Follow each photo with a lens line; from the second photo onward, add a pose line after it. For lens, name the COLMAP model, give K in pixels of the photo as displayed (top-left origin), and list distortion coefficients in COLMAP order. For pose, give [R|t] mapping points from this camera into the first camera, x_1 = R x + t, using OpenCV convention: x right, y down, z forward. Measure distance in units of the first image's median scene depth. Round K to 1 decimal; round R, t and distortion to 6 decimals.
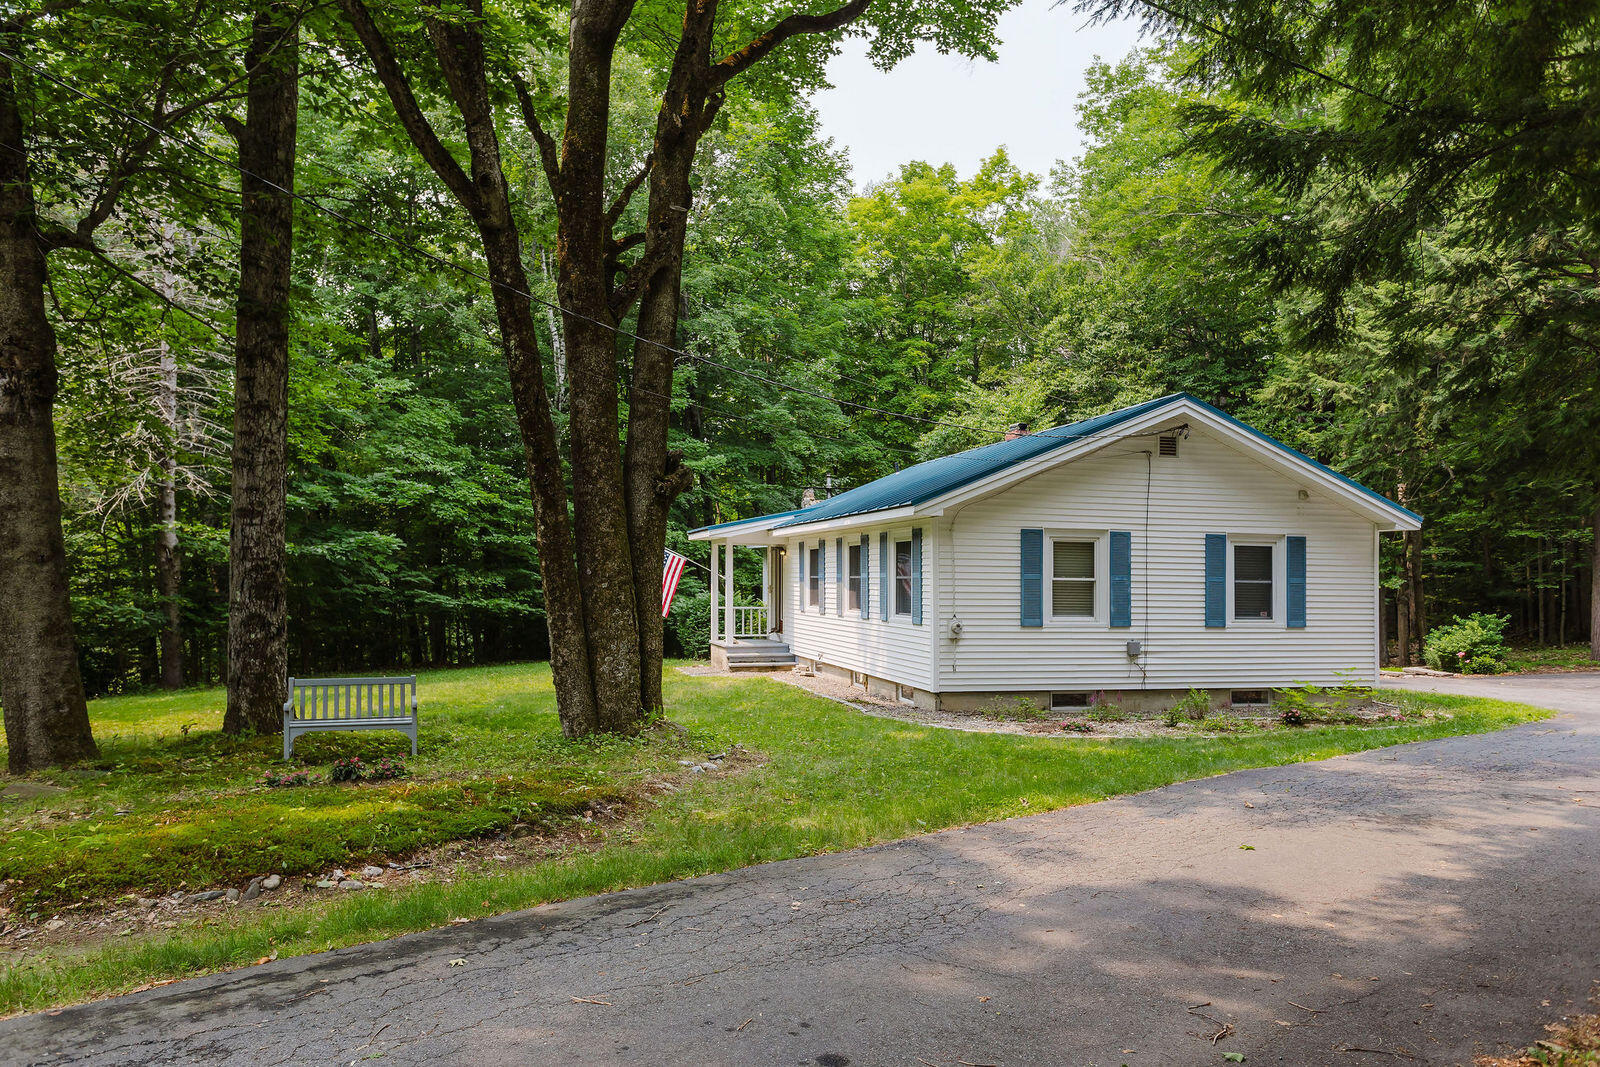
lens RADIAL K [[1083.0, 0, 778.4], [0, 1083.0, 534.6], [0, 0, 1]] dist [-0.008444, 0.004346]
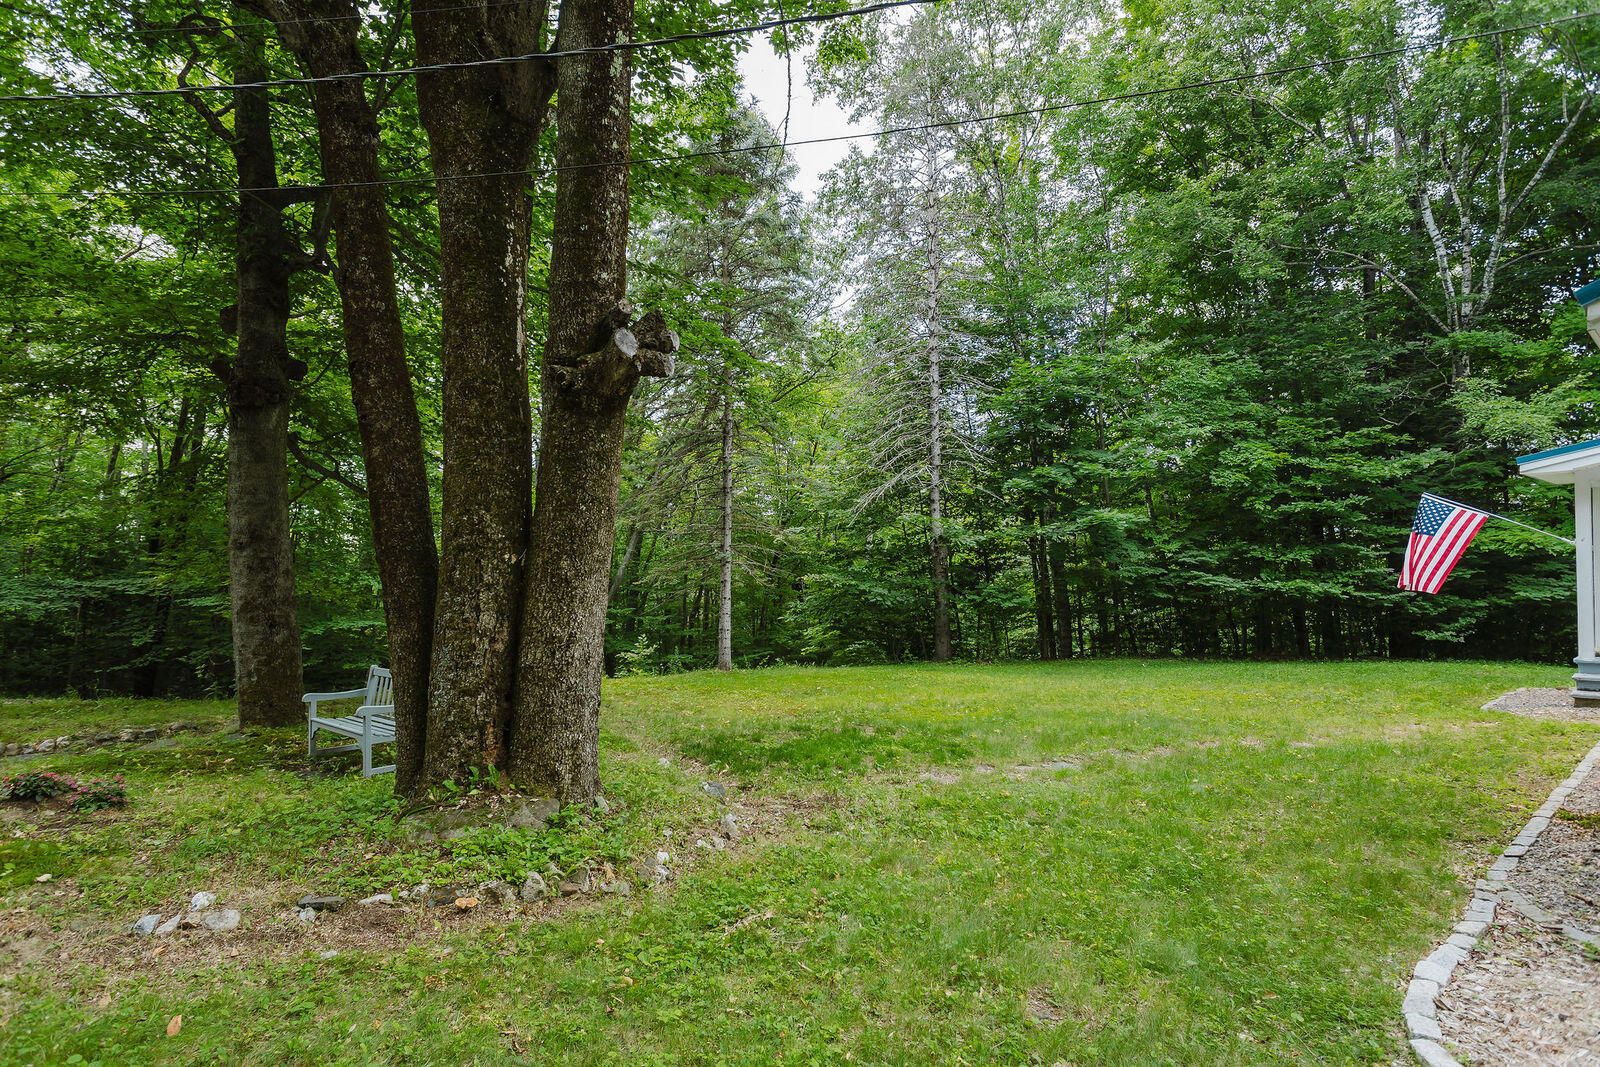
lens RADIAL K [[836.5, 0, 855.8], [0, 836.5, 566.1], [0, 0, 1]] dist [-0.001513, 0.003898]
pose [[0.469111, -0.021388, -0.882880, 0.239690], [0.054960, 0.998476, 0.005015, 0.044592], [0.881428, -0.050876, 0.469571, 0.679464]]
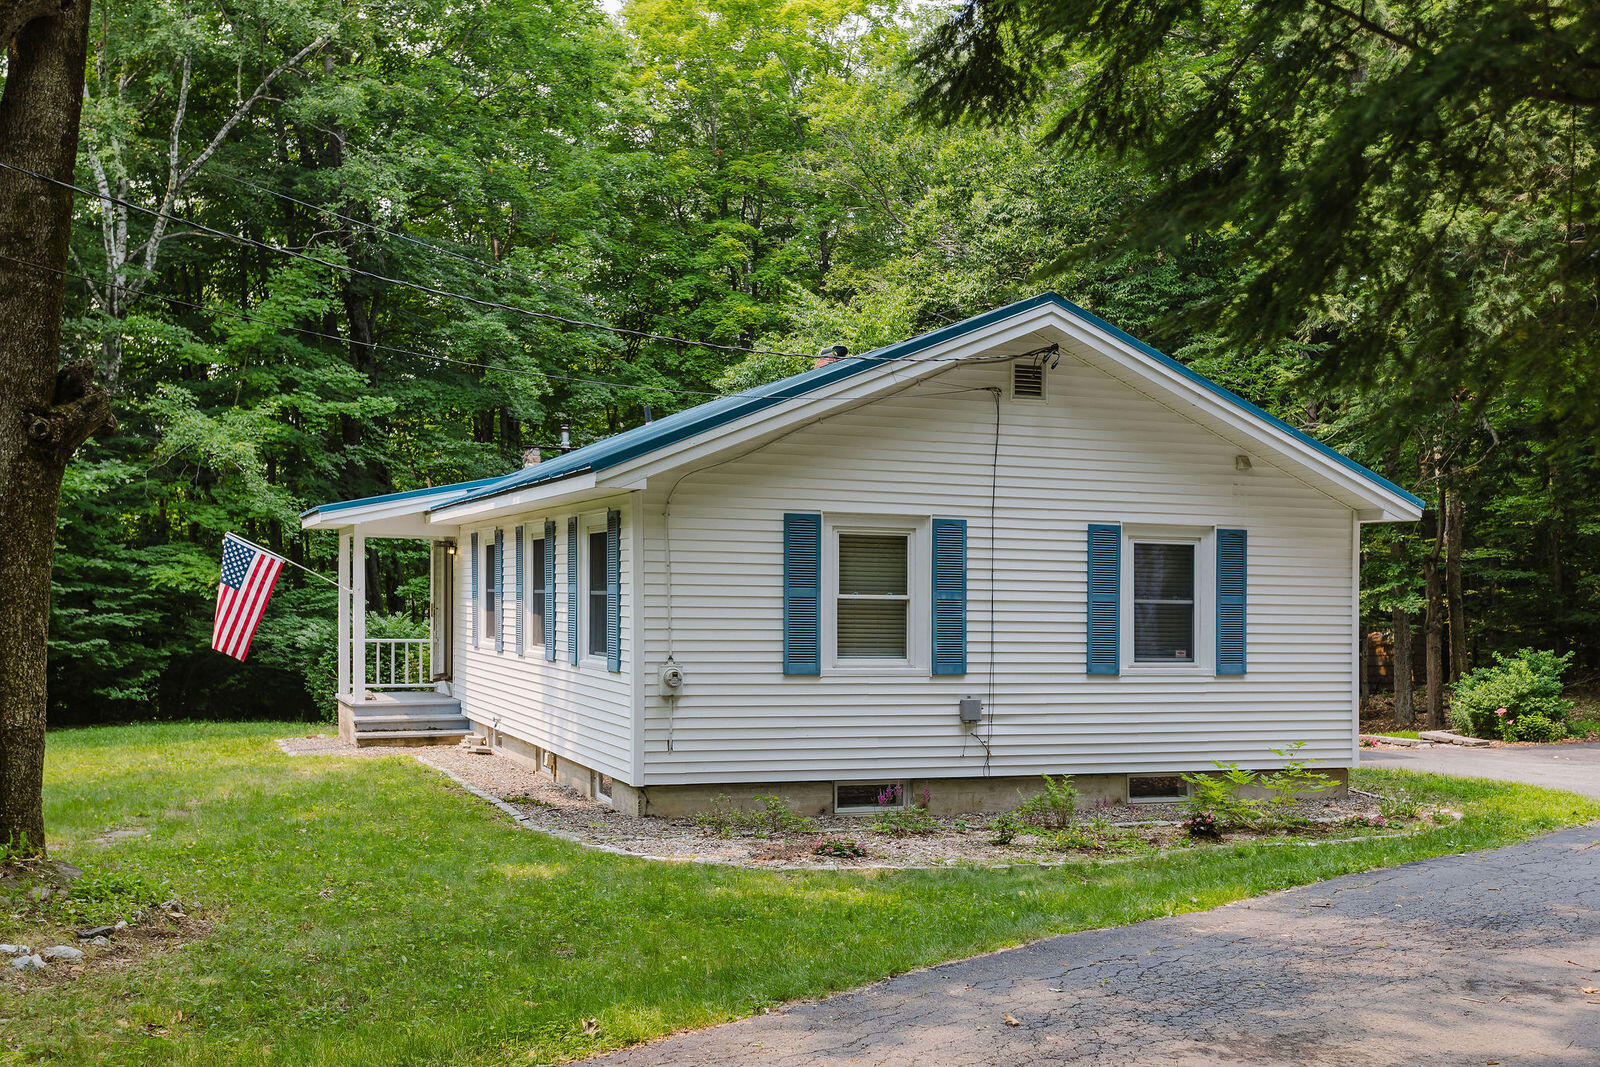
lens RADIAL K [[1635.0, 0, 765.6], [0, 1635.0, 527.1], [0, 0, 1]] dist [0.010033, 0.000000]
pose [[0.992817, 0.007903, 0.119378, 0.100336], [-0.008134, 0.999966, 0.001443, 0.001307], [-0.119362, -0.002403, 0.992848, 0.094442]]
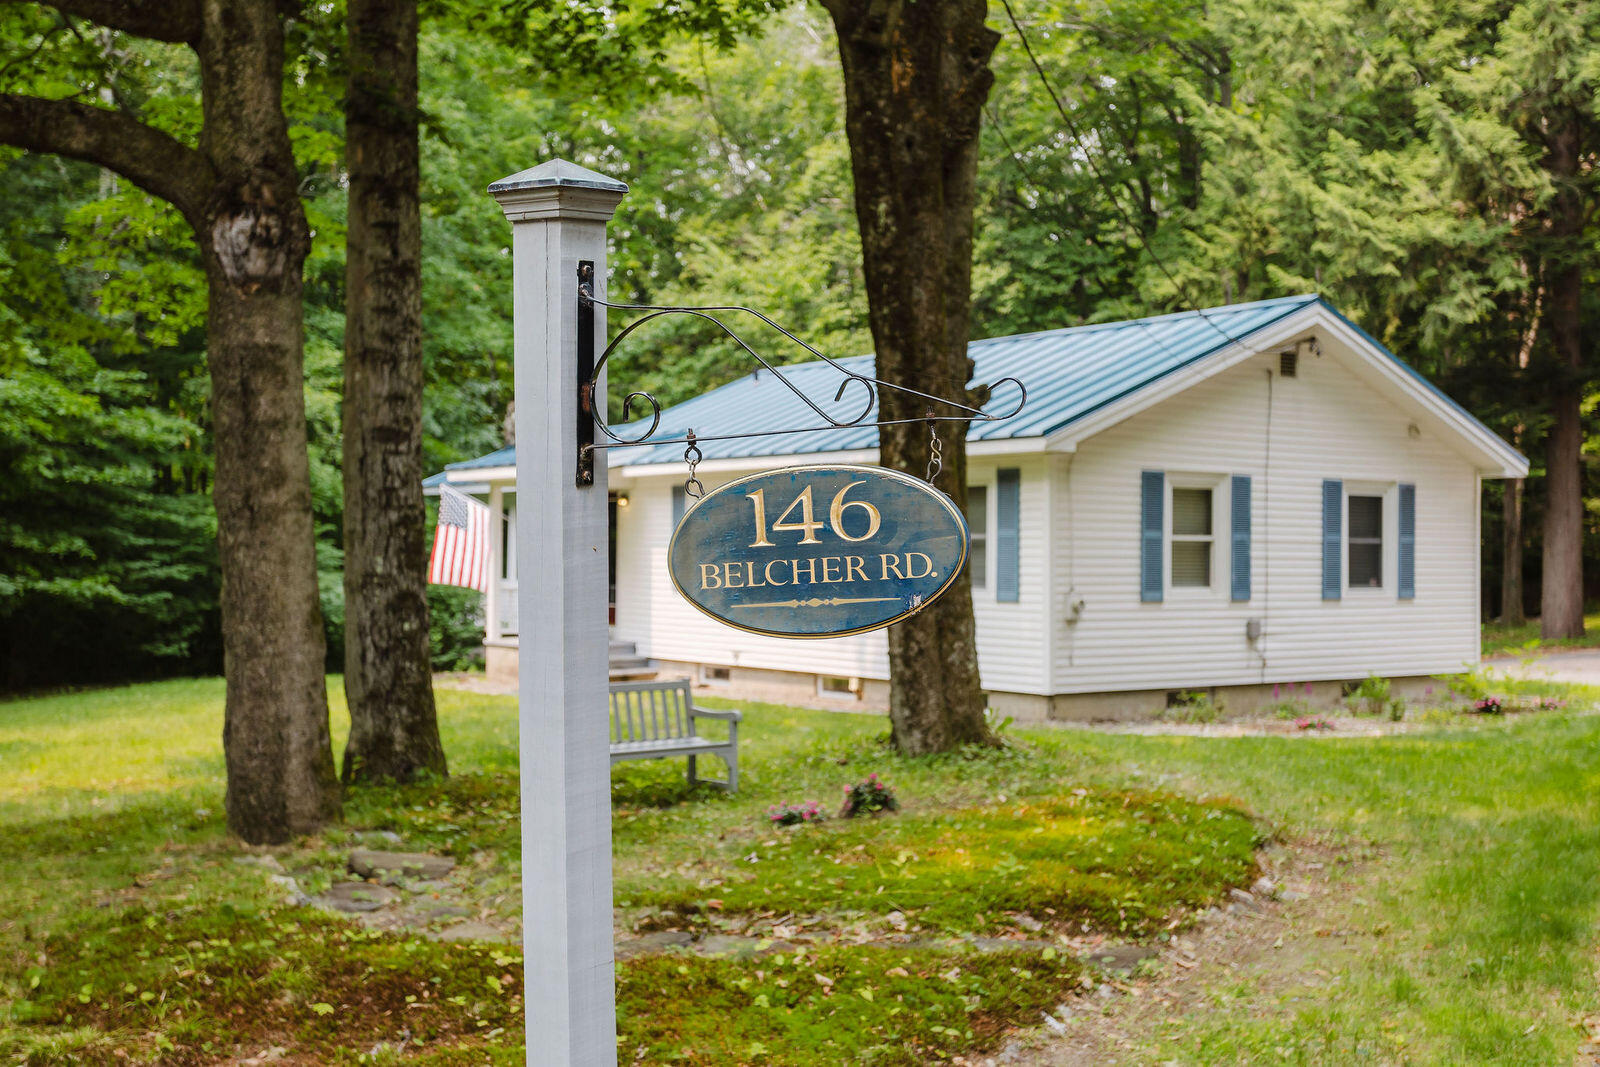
lens RADIAL K [[1795.2, 0, 766.2], [0, 1795.2, 498.2], [0, 0, 1]] dist [-0.018172, 0.000000]
pose [[0.930575, 0.004936, 0.366067, -0.443963], [-0.009962, 0.999880, 0.011842, 0.001806], [-0.365965, -0.014666, 0.930513, -0.046287]]
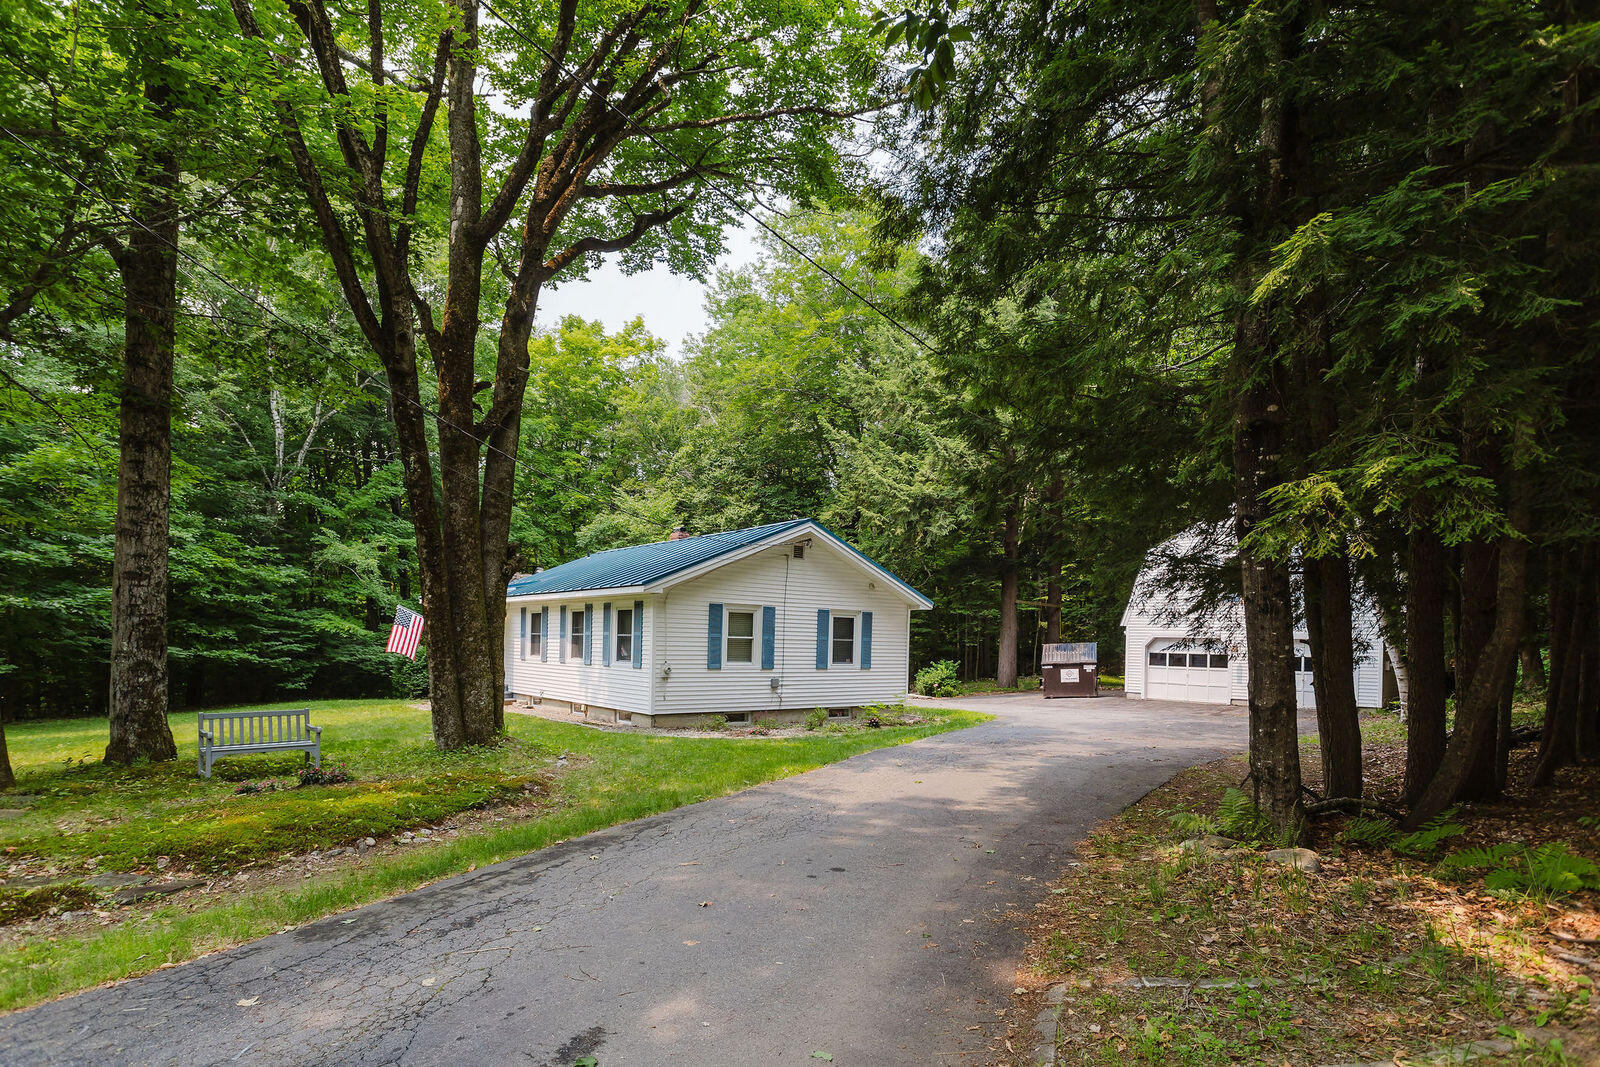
lens RADIAL K [[836.5, 0, 789.5], [0, 836.5, 614.0], [0, 0, 1]] dist [-0.001513, 0.003898]
pose [[0.909332, 0.019897, 0.415595, -0.145522], [-0.025738, 0.999633, 0.008458, -0.002827], [-0.415274, -0.018388, 0.909511, -0.084658]]
